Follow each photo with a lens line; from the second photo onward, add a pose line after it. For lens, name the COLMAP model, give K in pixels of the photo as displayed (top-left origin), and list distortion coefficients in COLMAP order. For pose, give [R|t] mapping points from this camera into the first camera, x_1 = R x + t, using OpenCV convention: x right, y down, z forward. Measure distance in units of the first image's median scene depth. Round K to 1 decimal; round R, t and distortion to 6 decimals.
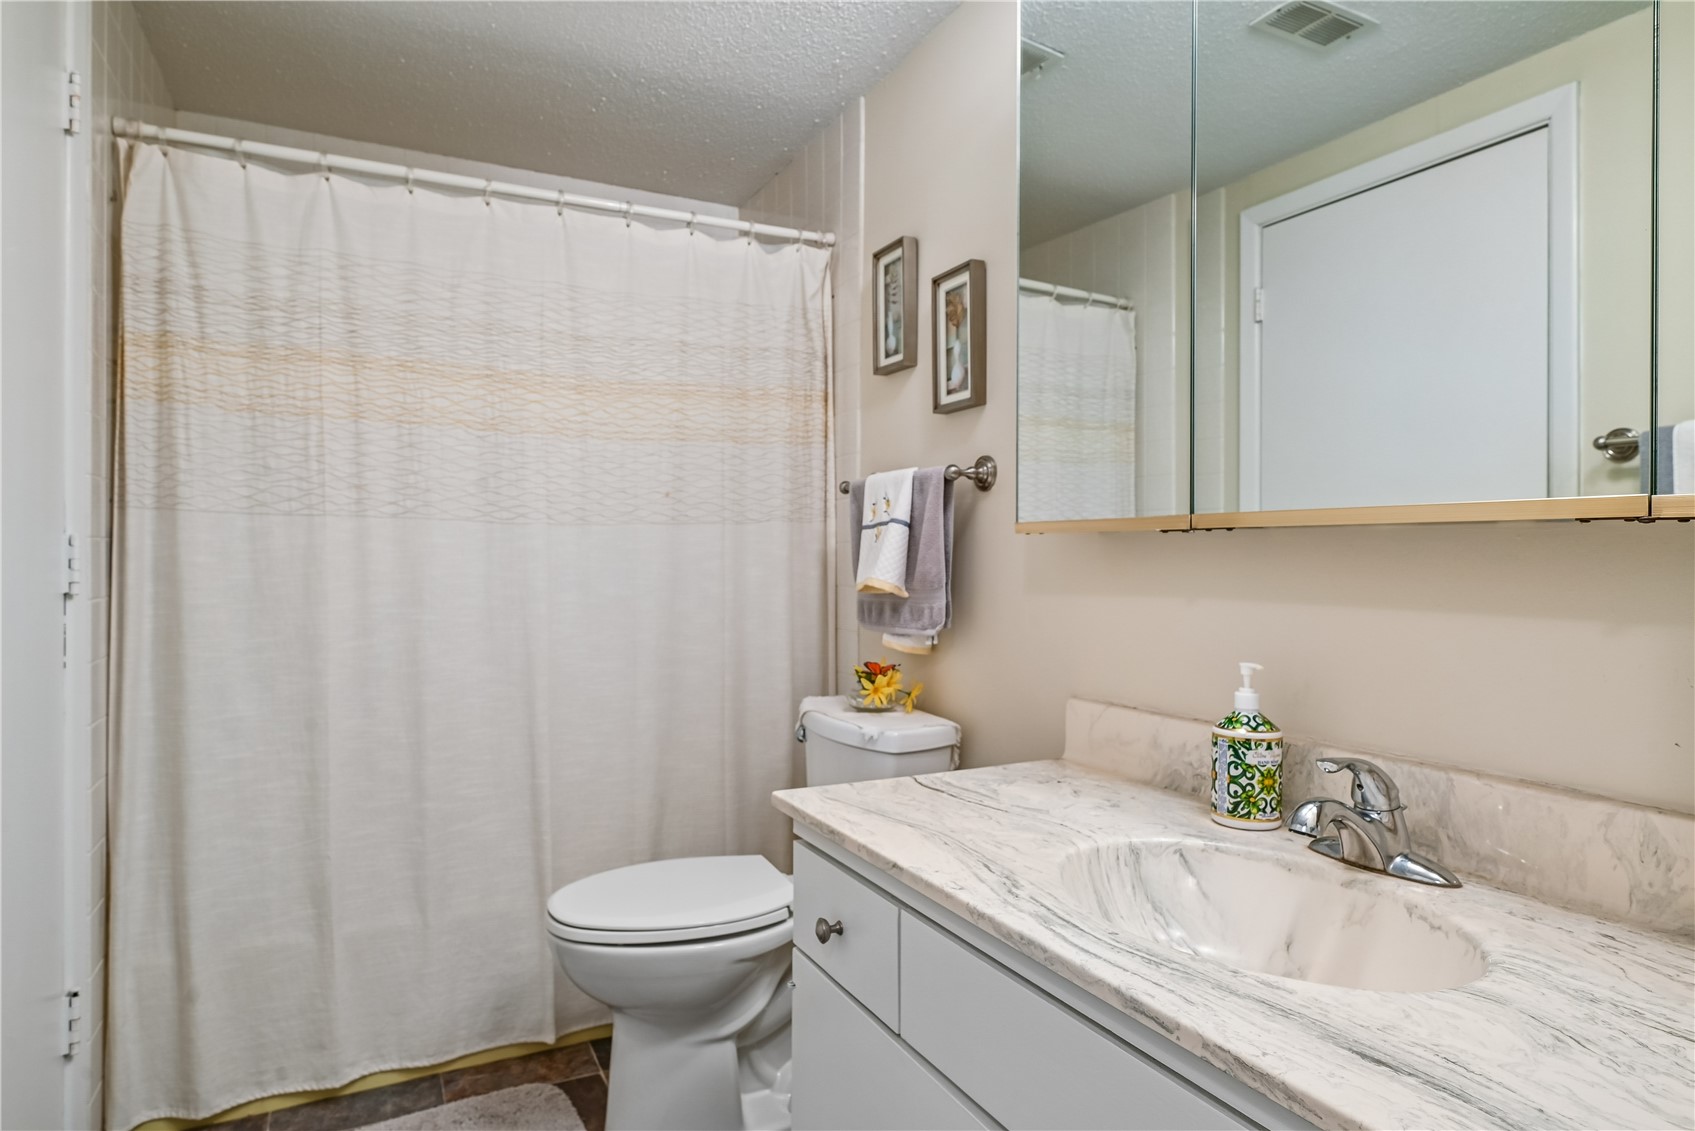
lens RADIAL K [[962.4, 0, 928.7], [0, 962.4, 552.3], [0, 0, 1]] dist [-0.000049, -0.000524]
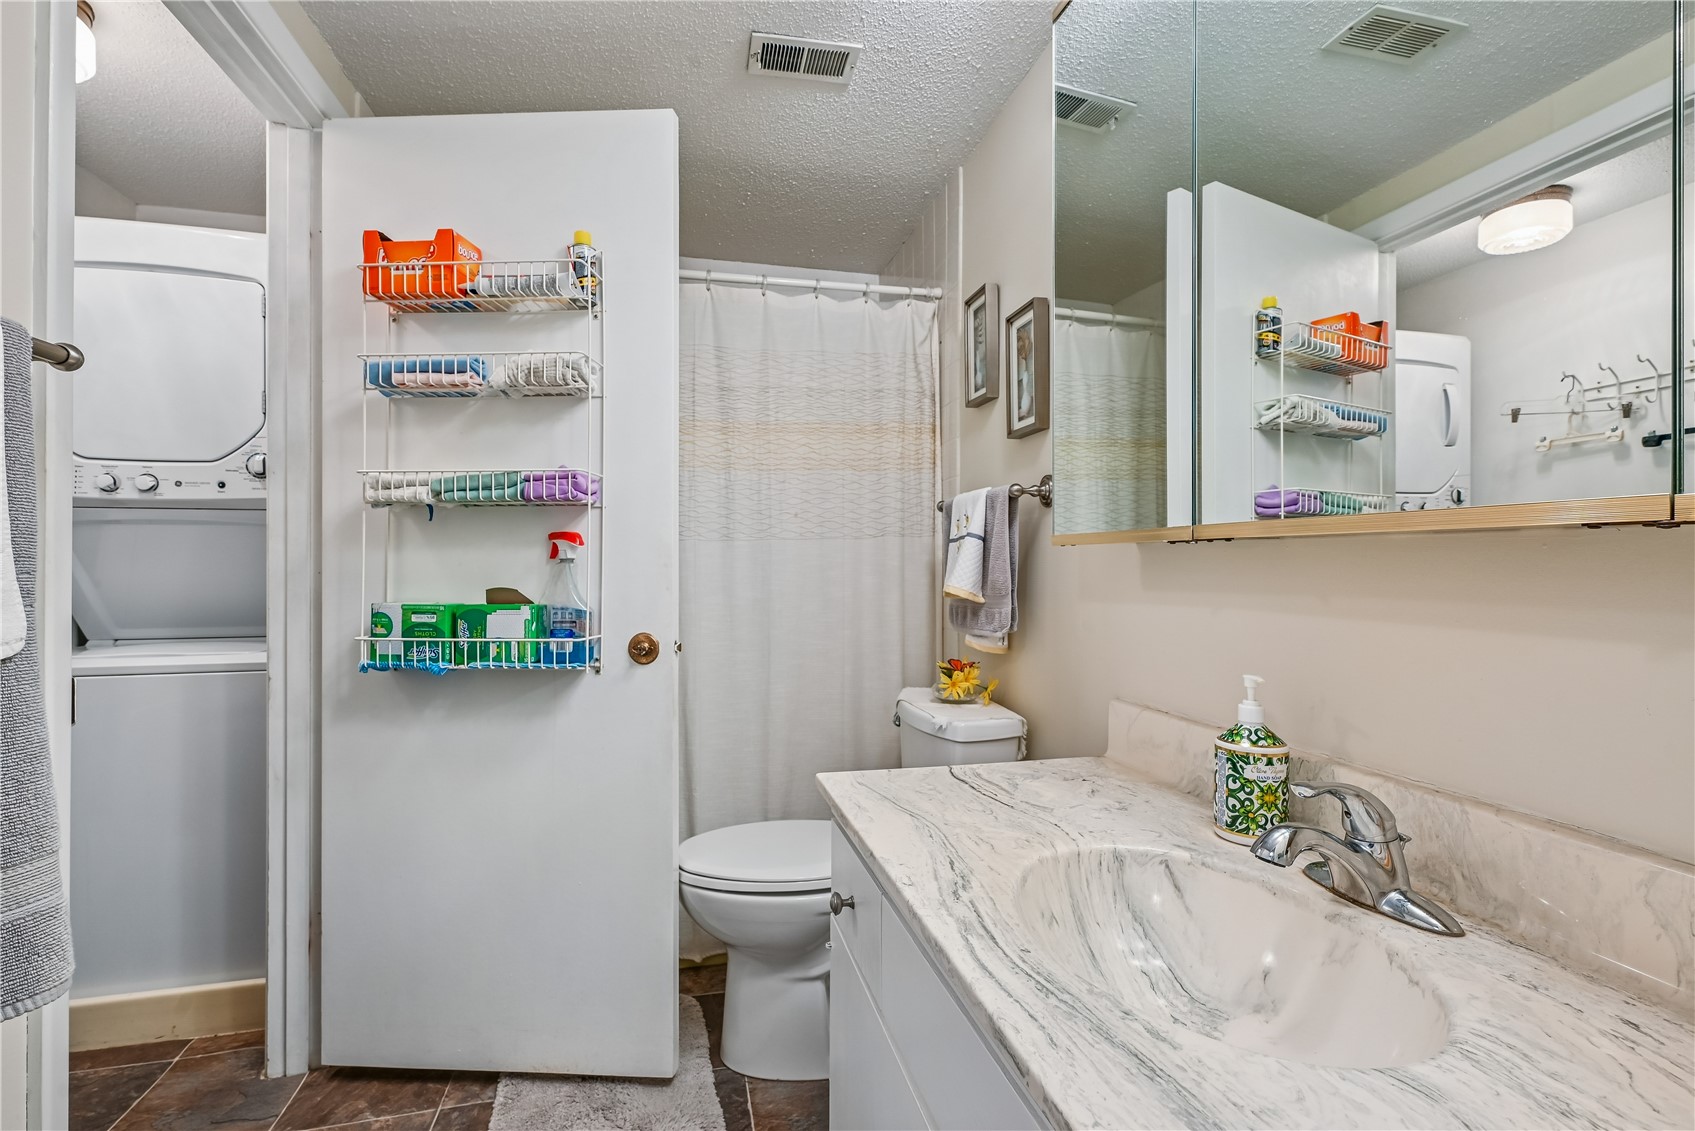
lens RADIAL K [[812.4, 0, 854.2], [0, 812.4, 558.6], [0, 0, 1]] dist [0.002029, 0.000444]
pose [[0.969840, -0.002448, -0.243731, 0.142832], [0.001372, 0.999989, -0.004585, -0.001351], [0.243740, 0.004112, 0.969832, 0.093462]]
